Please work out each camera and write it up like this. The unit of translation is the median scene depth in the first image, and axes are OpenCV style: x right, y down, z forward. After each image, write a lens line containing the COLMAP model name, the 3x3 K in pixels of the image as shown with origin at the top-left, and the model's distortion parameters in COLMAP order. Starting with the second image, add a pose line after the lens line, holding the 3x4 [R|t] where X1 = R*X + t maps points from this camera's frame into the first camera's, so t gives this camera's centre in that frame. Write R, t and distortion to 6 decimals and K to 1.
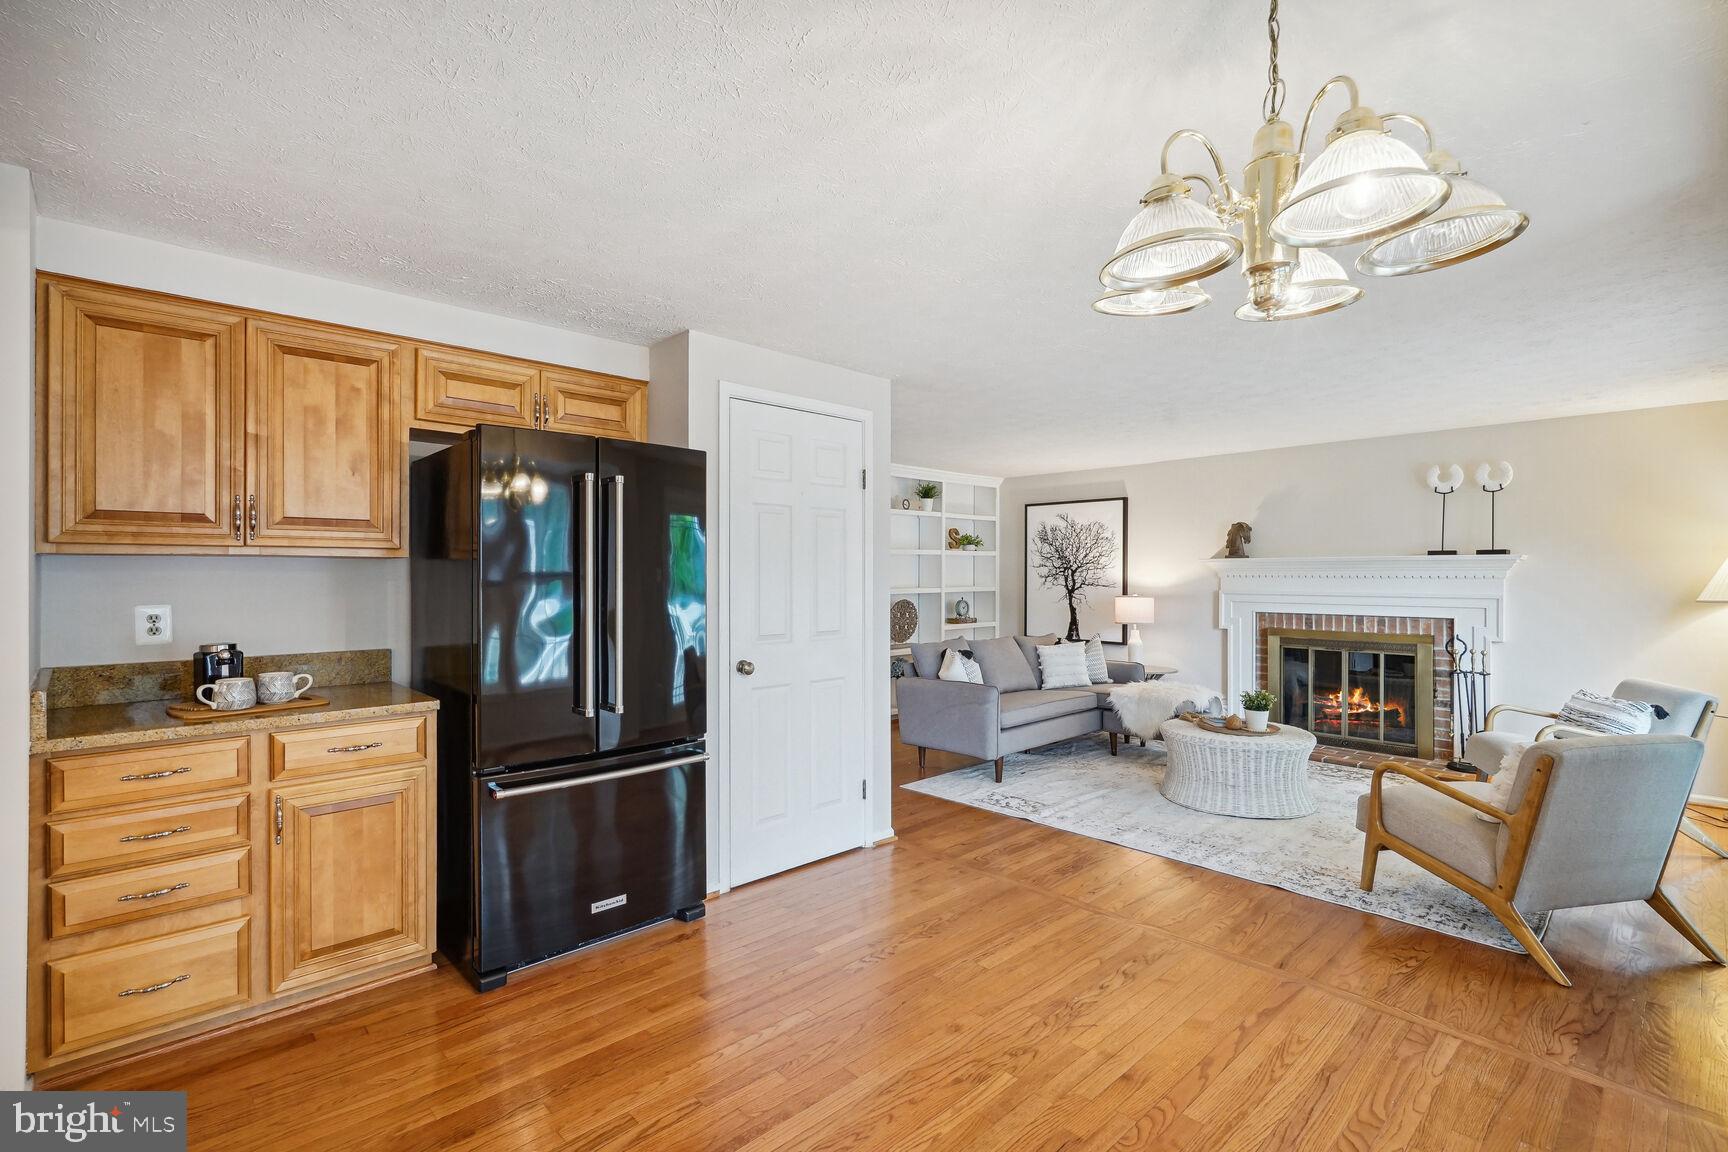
lens RADIAL K [[800.5, 0, 844.9], [0, 800.5, 579.0], [0, 0, 1]] dist [-0.004627, 0.002142]
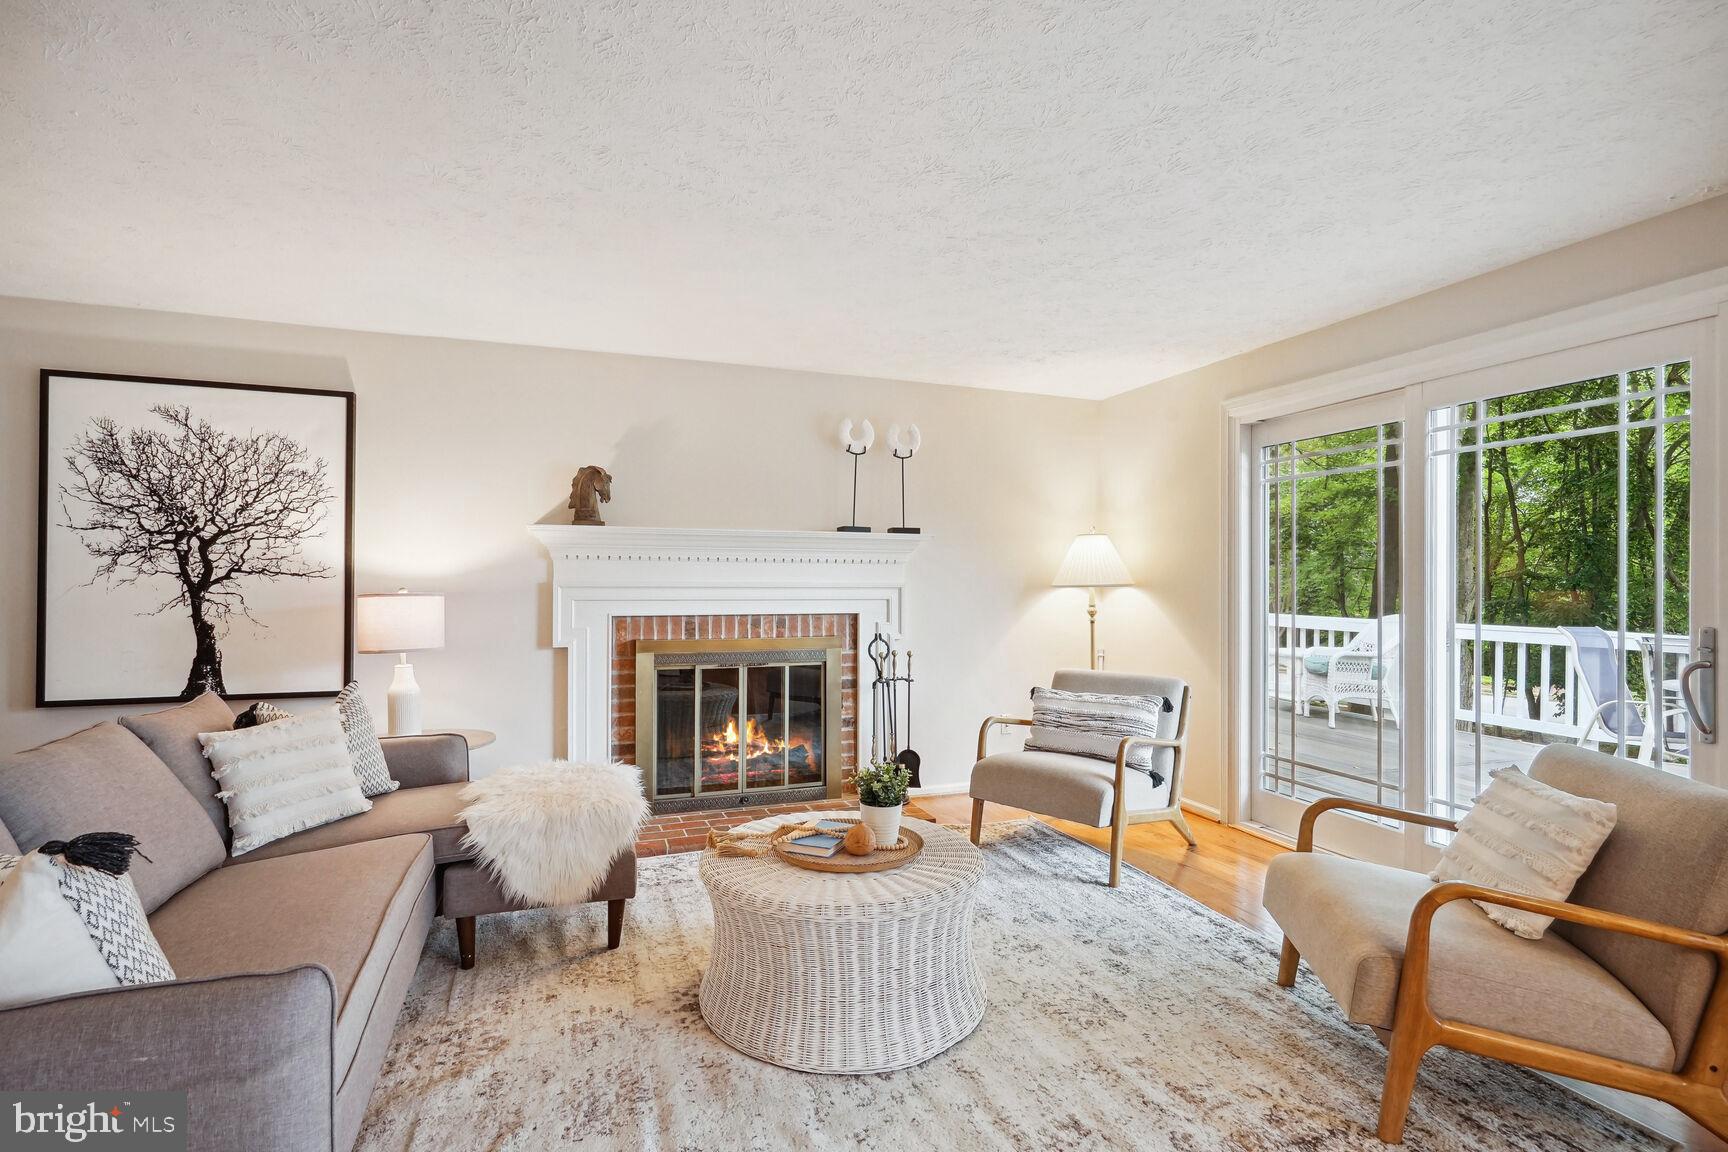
lens RADIAL K [[800.5, 0, 860.6], [0, 800.5, 574.4], [0, 0, 1]] dist [-0.004627, 0.002142]
pose [[0.384528, 0.007406, 0.923084, 0.026285], [0.001670, 0.999961, -0.008718, 0.017212], [-0.923112, 0.004894, 0.384501, 0.675649]]
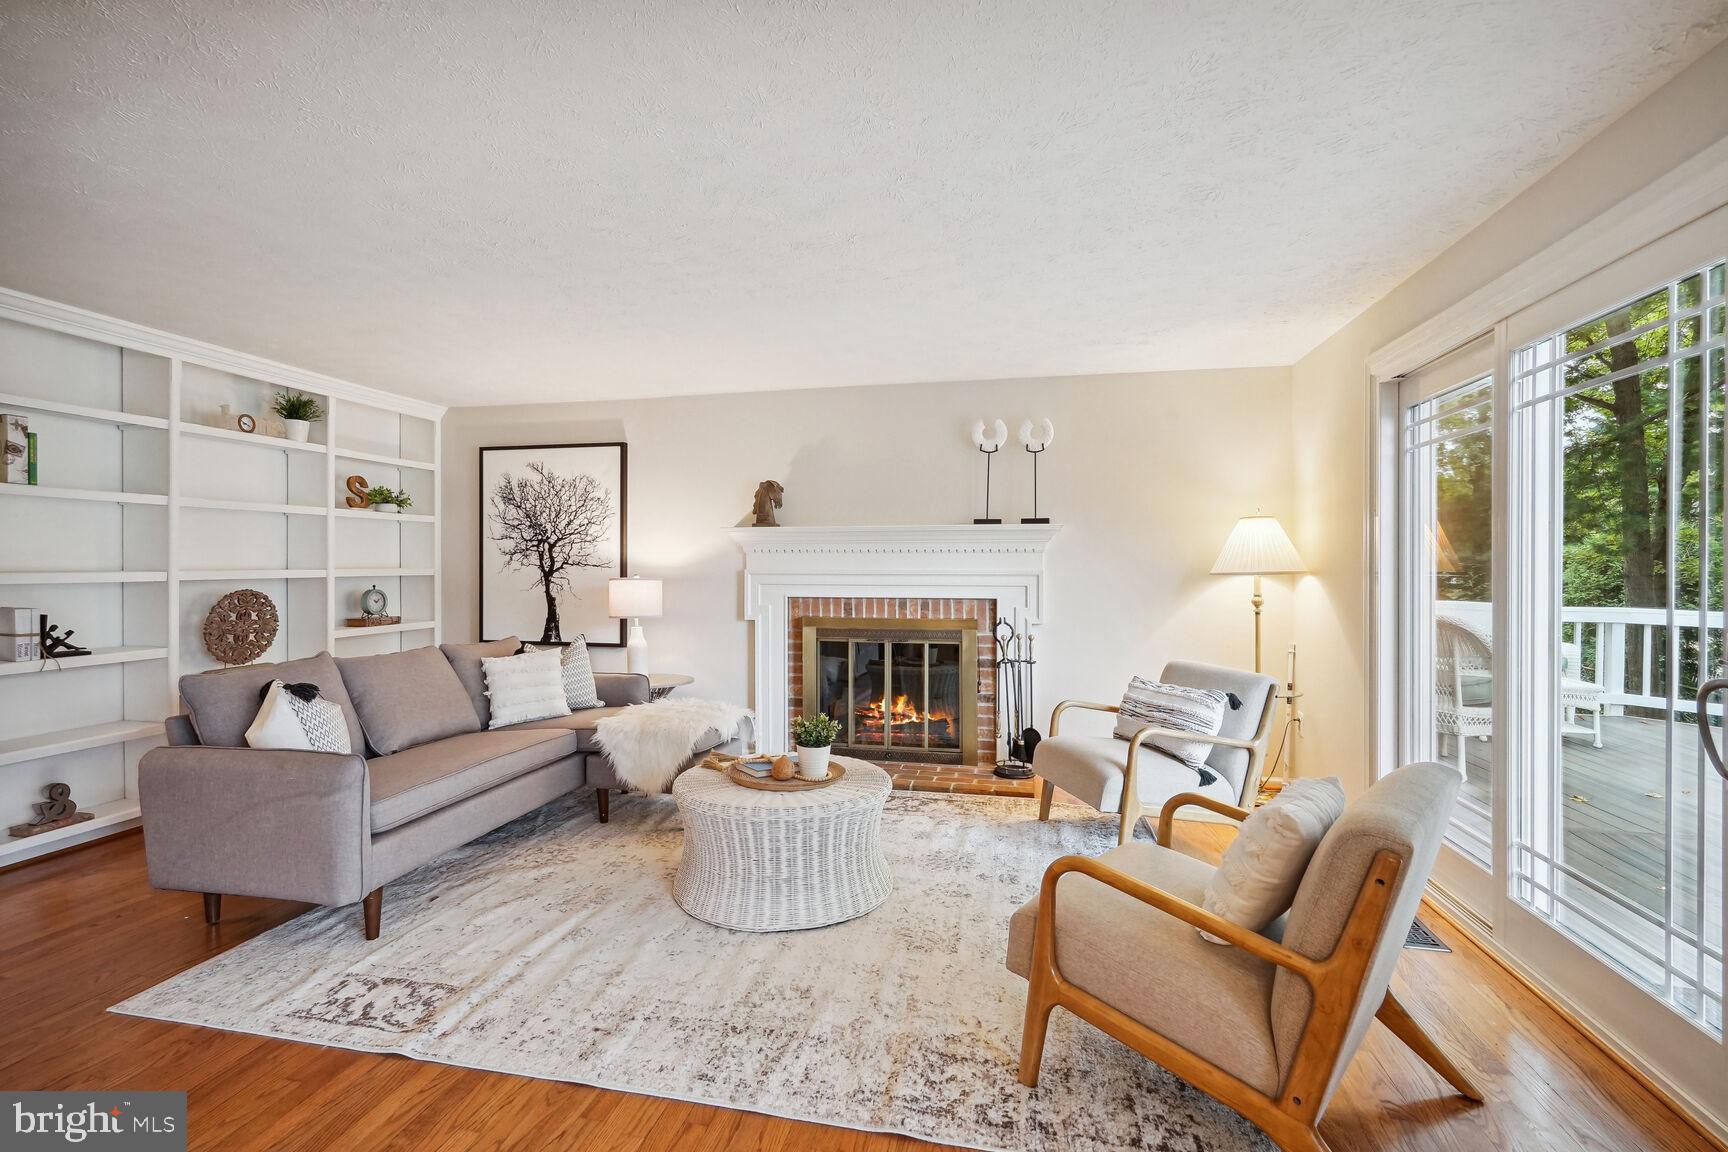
lens RADIAL K [[800.5, 0, 857.1], [0, 800.5, 570.9], [0, 0, 1]] dist [-0.004627, 0.002142]
pose [[0.821241, -0.003225, 0.570572, 0.142752], [0.003468, 0.999994, 0.000661, 0.017807], [-0.570571, 0.001436, 0.821247, 0.368229]]
